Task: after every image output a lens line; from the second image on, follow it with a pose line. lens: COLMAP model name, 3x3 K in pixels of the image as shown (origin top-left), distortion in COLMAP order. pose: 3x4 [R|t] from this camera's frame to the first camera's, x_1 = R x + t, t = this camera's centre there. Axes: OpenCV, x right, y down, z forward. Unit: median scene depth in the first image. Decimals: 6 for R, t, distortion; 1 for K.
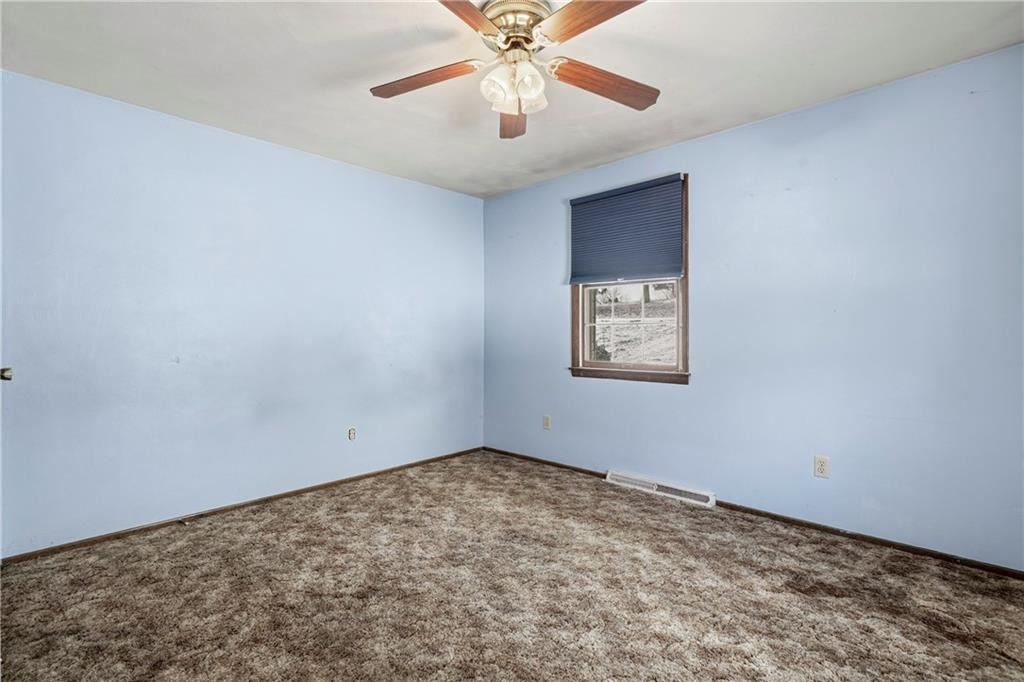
lens RADIAL K [[470.3, 0, 502.9], [0, 470.3, 339.1], [0, 0, 1]] dist [-0.005222, 0.002539]
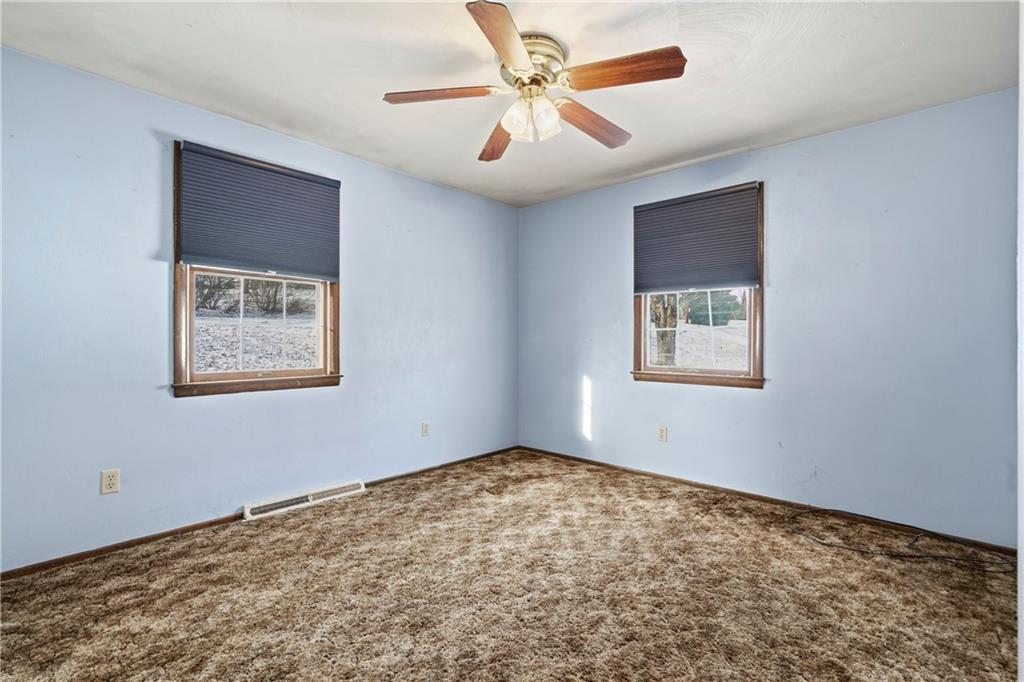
lens RADIAL K [[470.3, 0, 503.8], [0, 470.3, 343.3], [0, 0, 1]] dist [-0.005222, 0.002539]
pose [[-0.016997, -0.006720, 0.999833, -0.710955], [0.004398, 0.999967, 0.006796, -0.002664], [-0.999846, 0.004513, -0.016967, 0.703637]]
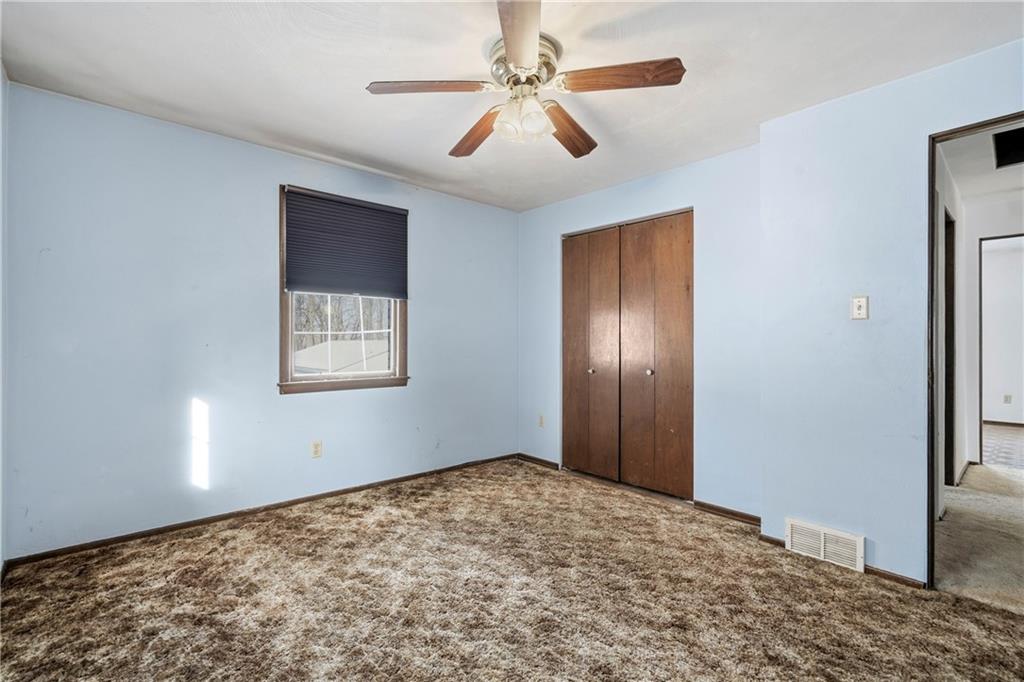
lens RADIAL K [[470.3, 0, 511.9], [0, 470.3, 345.4], [0, 0, 1]] dist [-0.005222, 0.002539]
pose [[-0.997959, -0.001296, 0.063842, -0.010129], [-0.000411, 0.999904, 0.013875, -0.016834], [-0.063853, 0.013820, -0.997864, 1.354176]]
